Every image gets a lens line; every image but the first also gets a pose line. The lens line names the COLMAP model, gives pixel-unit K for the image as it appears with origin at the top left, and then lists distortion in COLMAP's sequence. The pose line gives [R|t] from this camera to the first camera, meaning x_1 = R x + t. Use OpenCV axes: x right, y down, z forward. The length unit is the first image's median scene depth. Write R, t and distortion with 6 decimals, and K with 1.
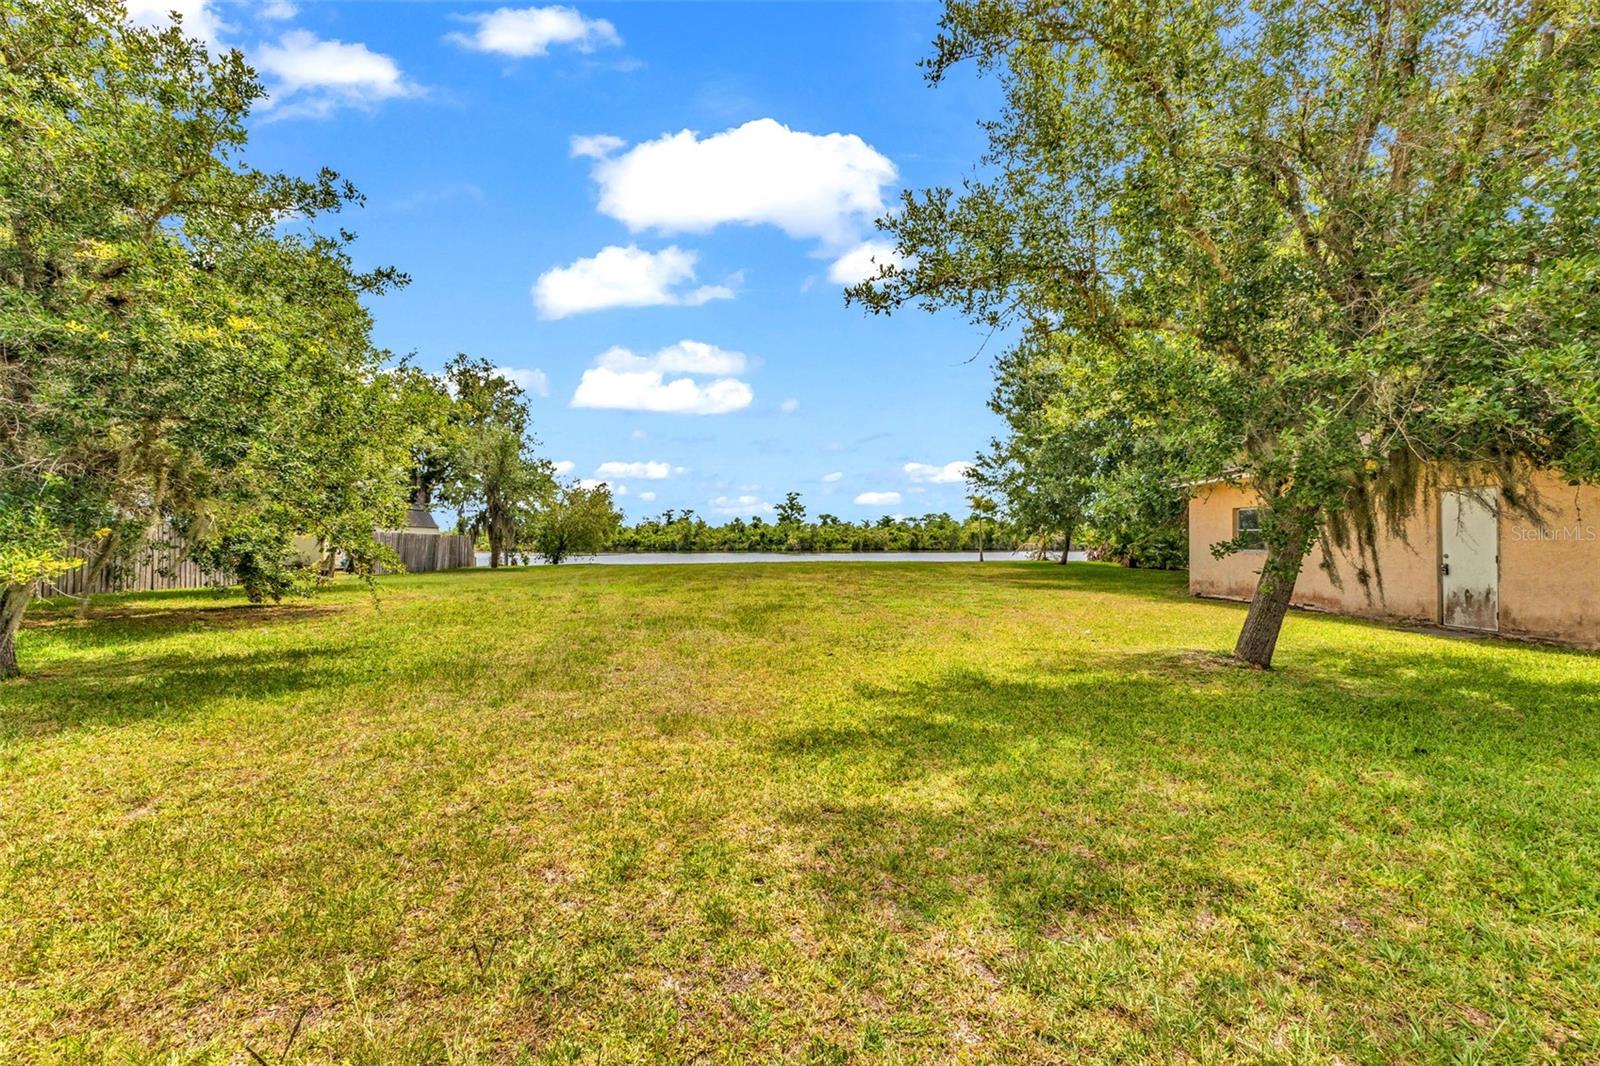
lens RADIAL K [[701.3, 0, 801.4], [0, 701.3, 542.8], [0, 0, 1]] dist [0.009990, -0.000278]
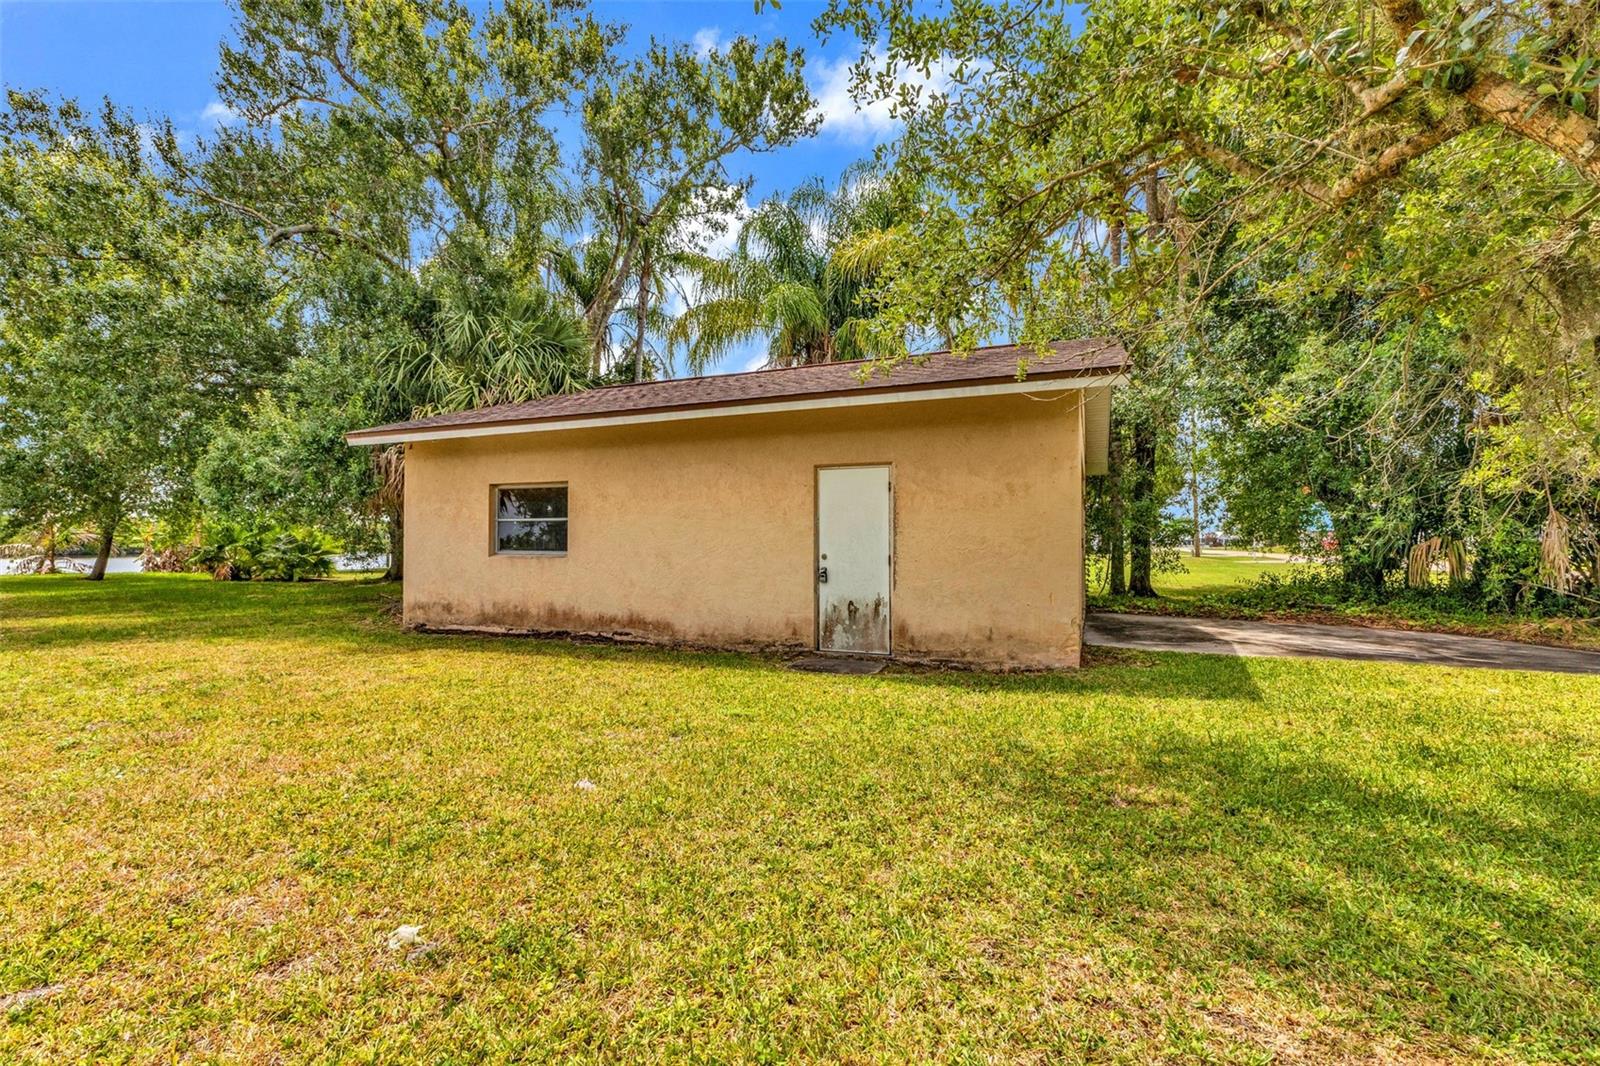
lens RADIAL K [[698.9, 0, 798.5], [0, 698.9, 529.0], [0, 0, 1]] dist [0.011350, -0.000889]
pose [[0.407166, 0.021596, 0.913099, 0.095564], [0.000023, 0.999720, -0.023655, 0.002808], [-0.913354, 0.009652, 0.407051, 0.298504]]
